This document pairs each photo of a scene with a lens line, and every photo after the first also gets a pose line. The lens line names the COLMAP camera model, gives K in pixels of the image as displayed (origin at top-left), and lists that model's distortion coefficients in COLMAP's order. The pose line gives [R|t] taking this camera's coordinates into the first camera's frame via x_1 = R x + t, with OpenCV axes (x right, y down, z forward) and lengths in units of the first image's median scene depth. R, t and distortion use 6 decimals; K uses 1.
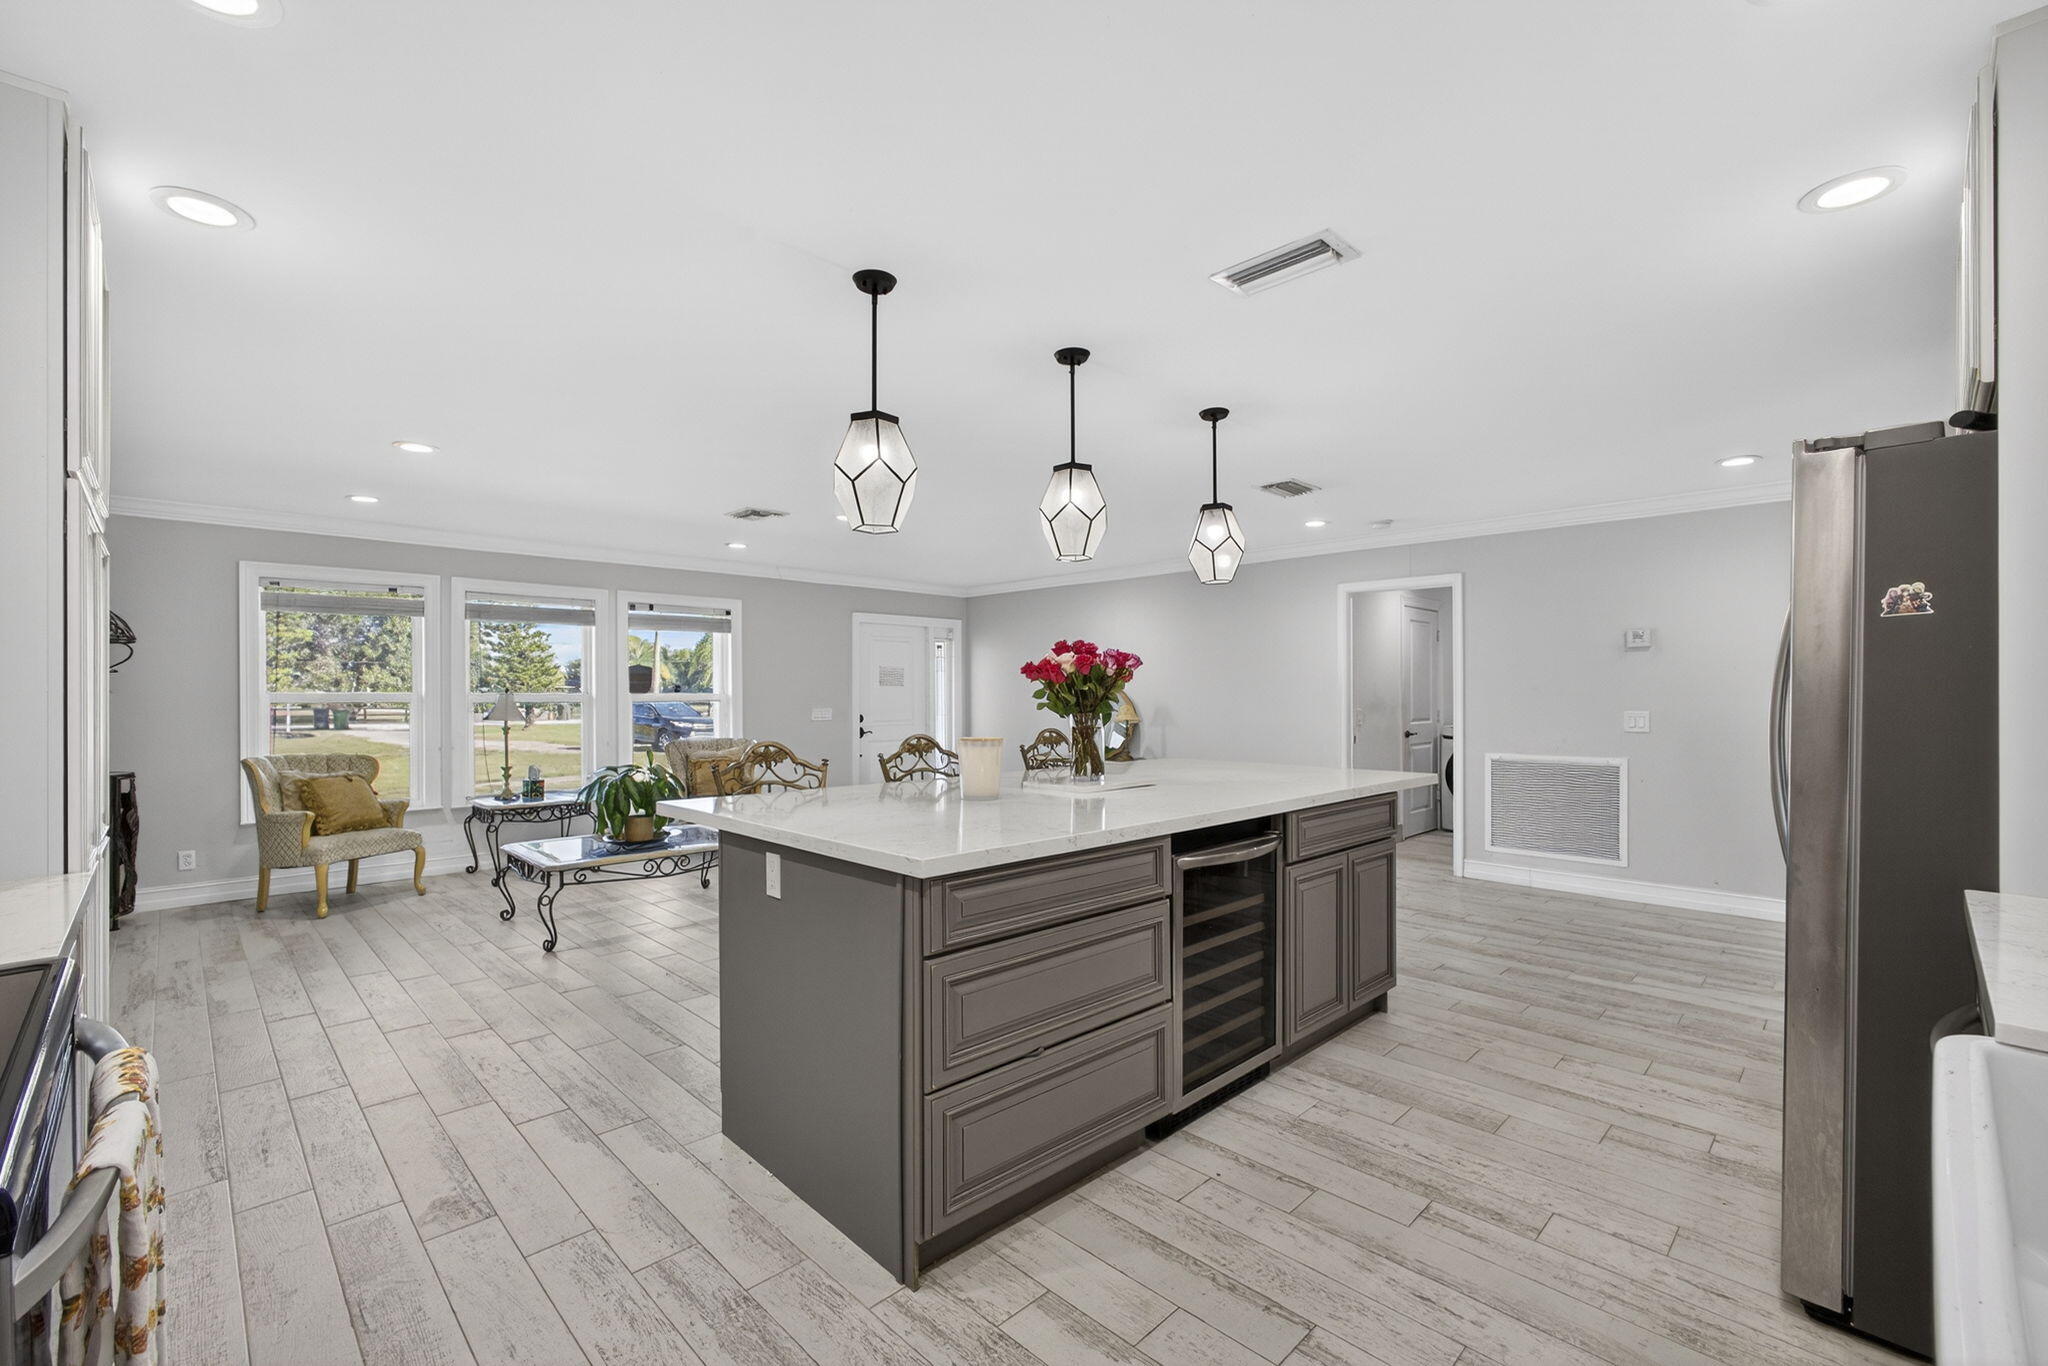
lens RADIAL K [[875.4, 0, 1020.8], [0, 875.4, 680.2], [0, 0, 1]] dist [-0.009632, 0.002093]
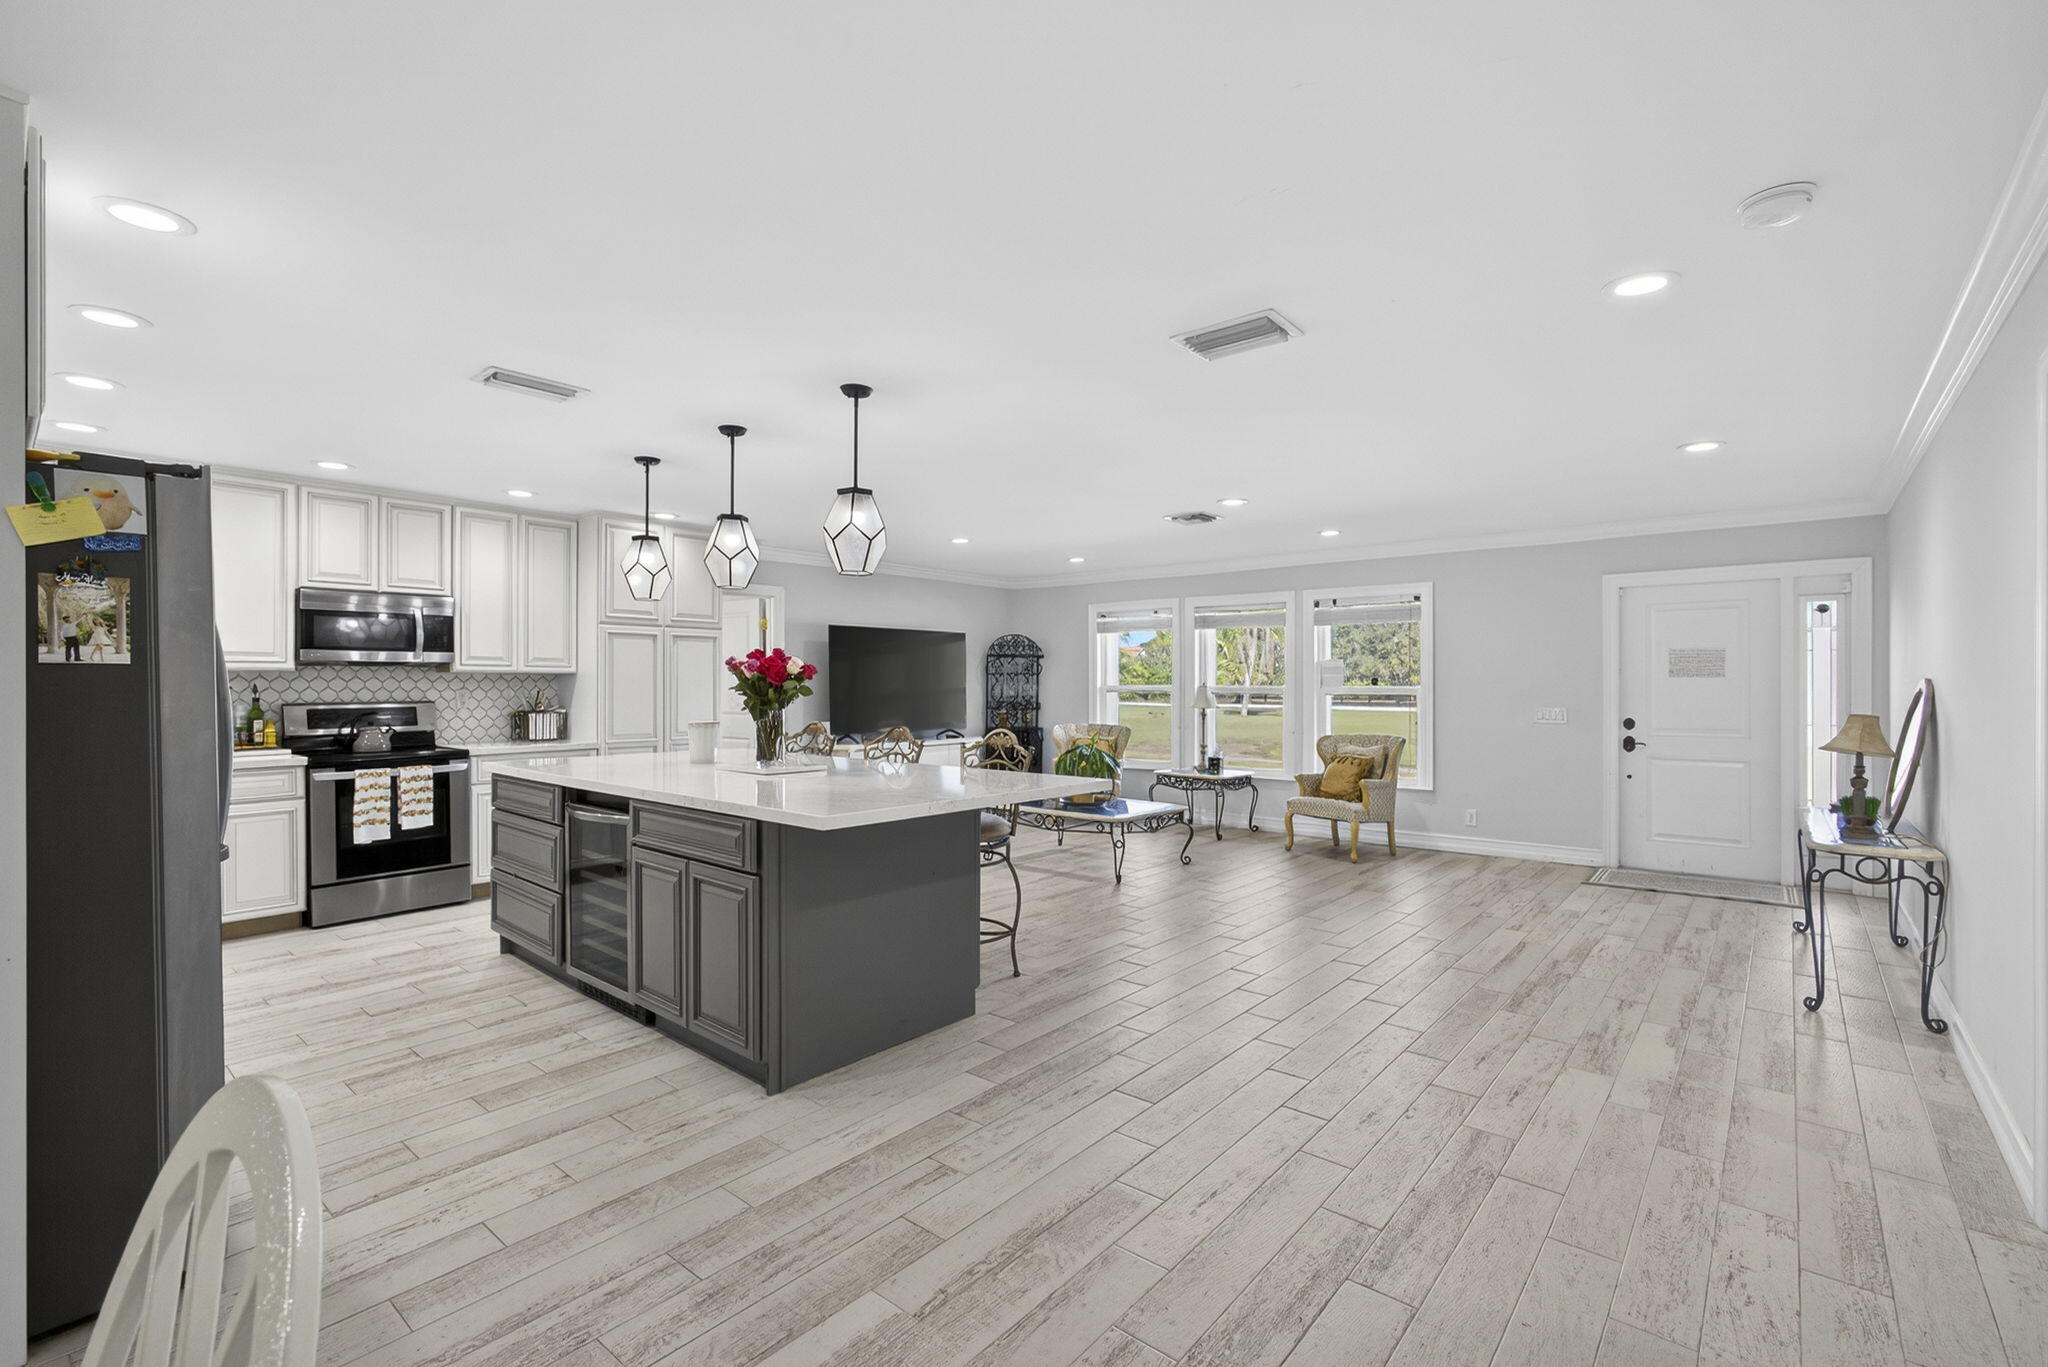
lens RADIAL K [[892.4, 0, 1024.3], [0, 892.4, 682.7], [0, 0, 1]] dist [-0.016561, 0.005141]
pose [[0.097445, 0.000438, -0.995241, 1.075195], [0.015689, 0.999875, 0.001976, 0.003854], [0.995117, -0.015806, 0.097426, 0.995048]]
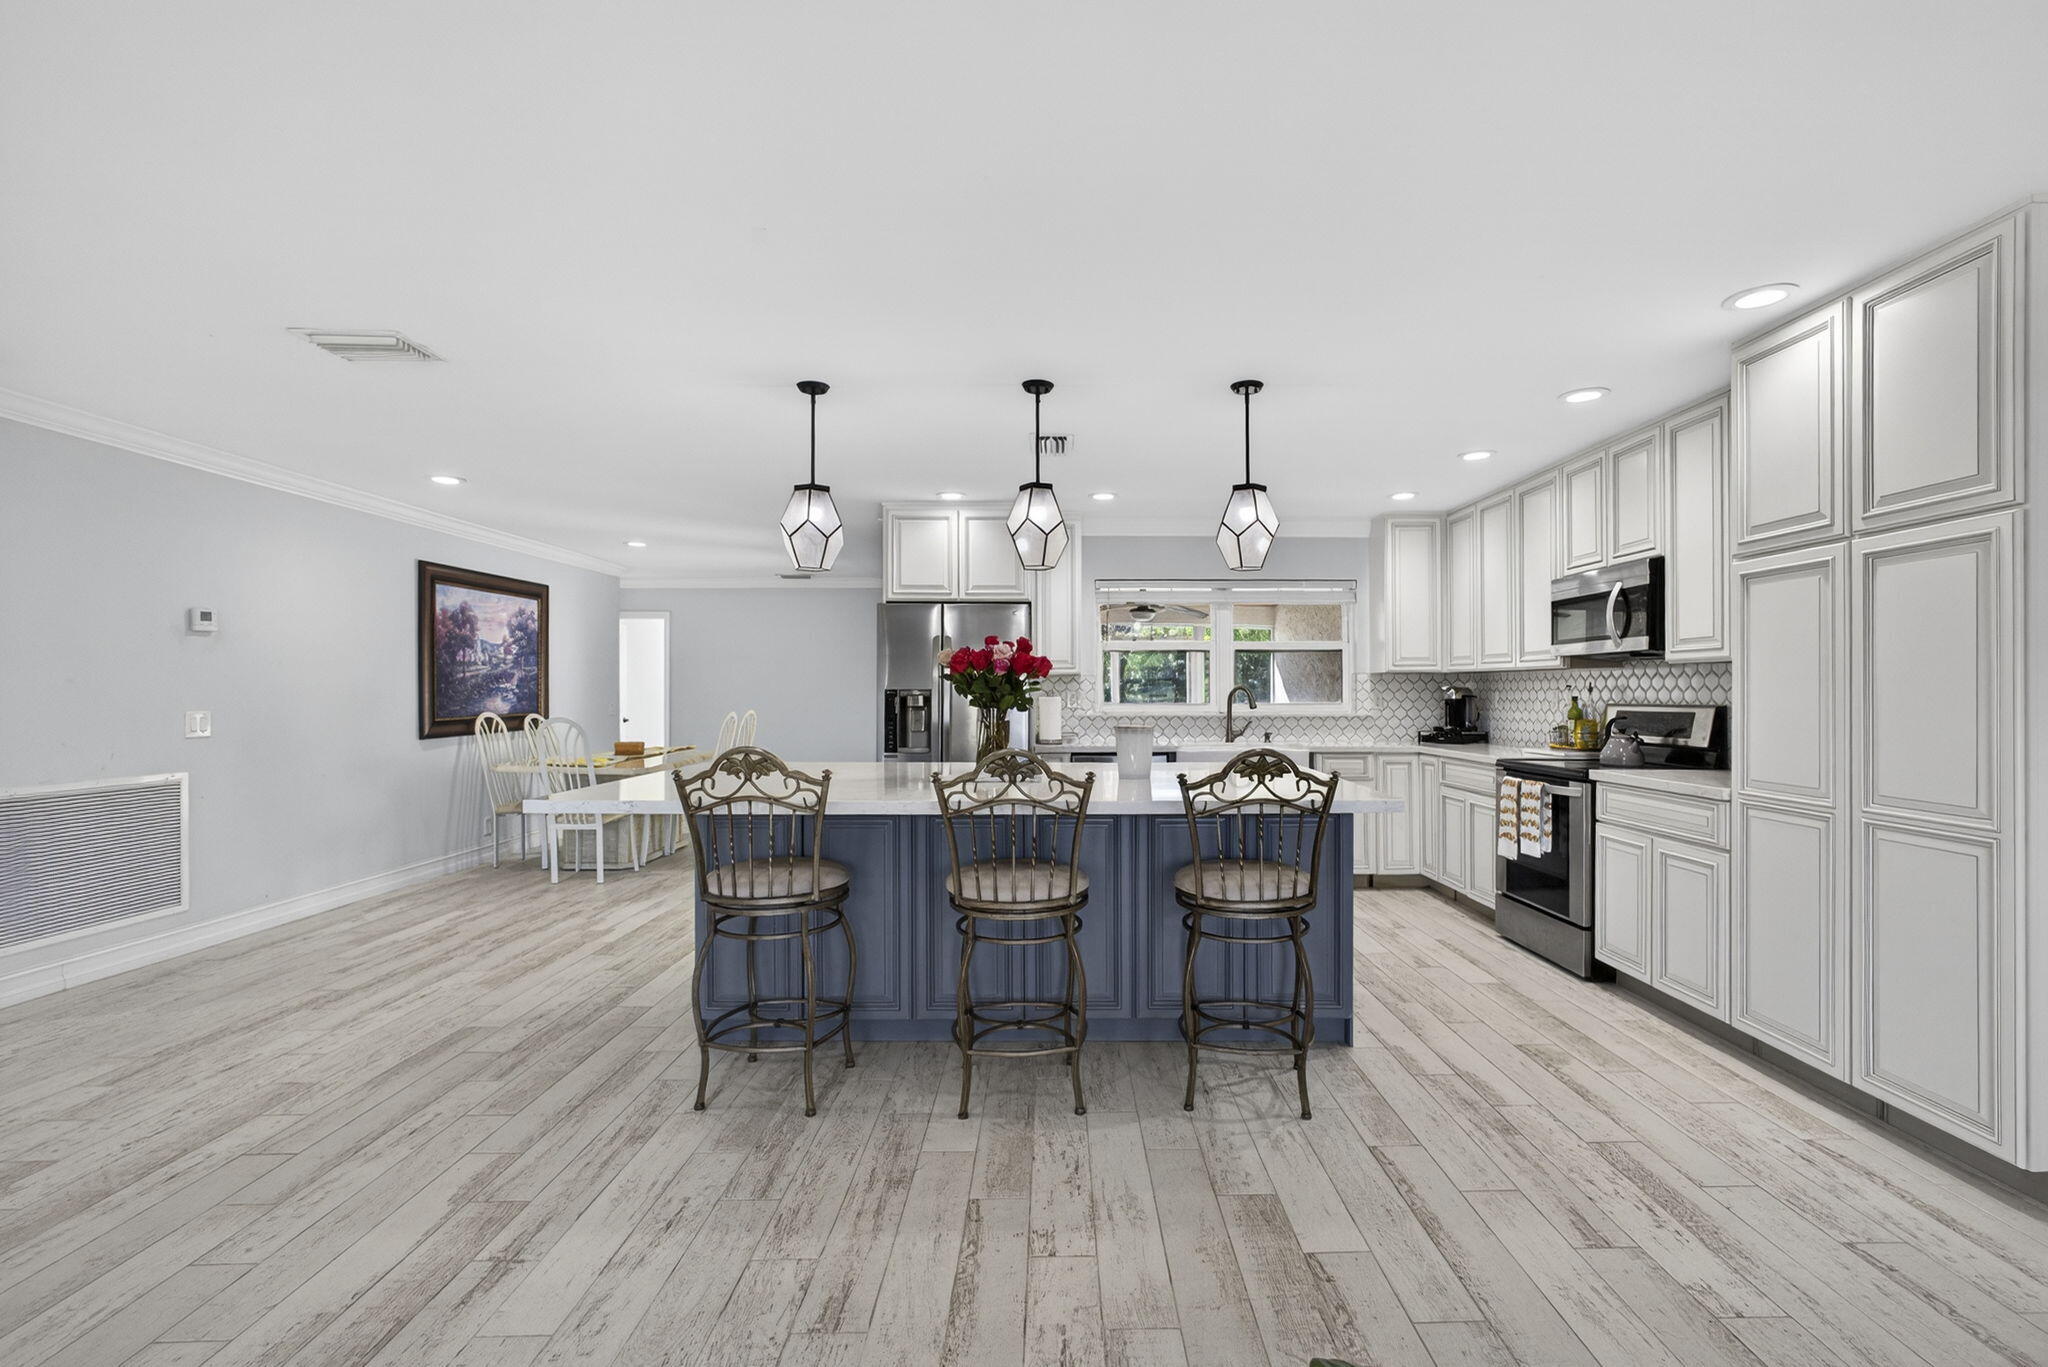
lens RADIAL K [[892.4, 0, 1073.8], [0, 892.4, 686.2], [0, 0, 1]] dist [-0.016561, 0.005141]
pose [[-0.733037, 0.005281, 0.680168, -0.570250], [-0.009855, 0.999782, -0.018384, 0.025151], [-0.680117, -0.020179, -0.732825, 1.379636]]
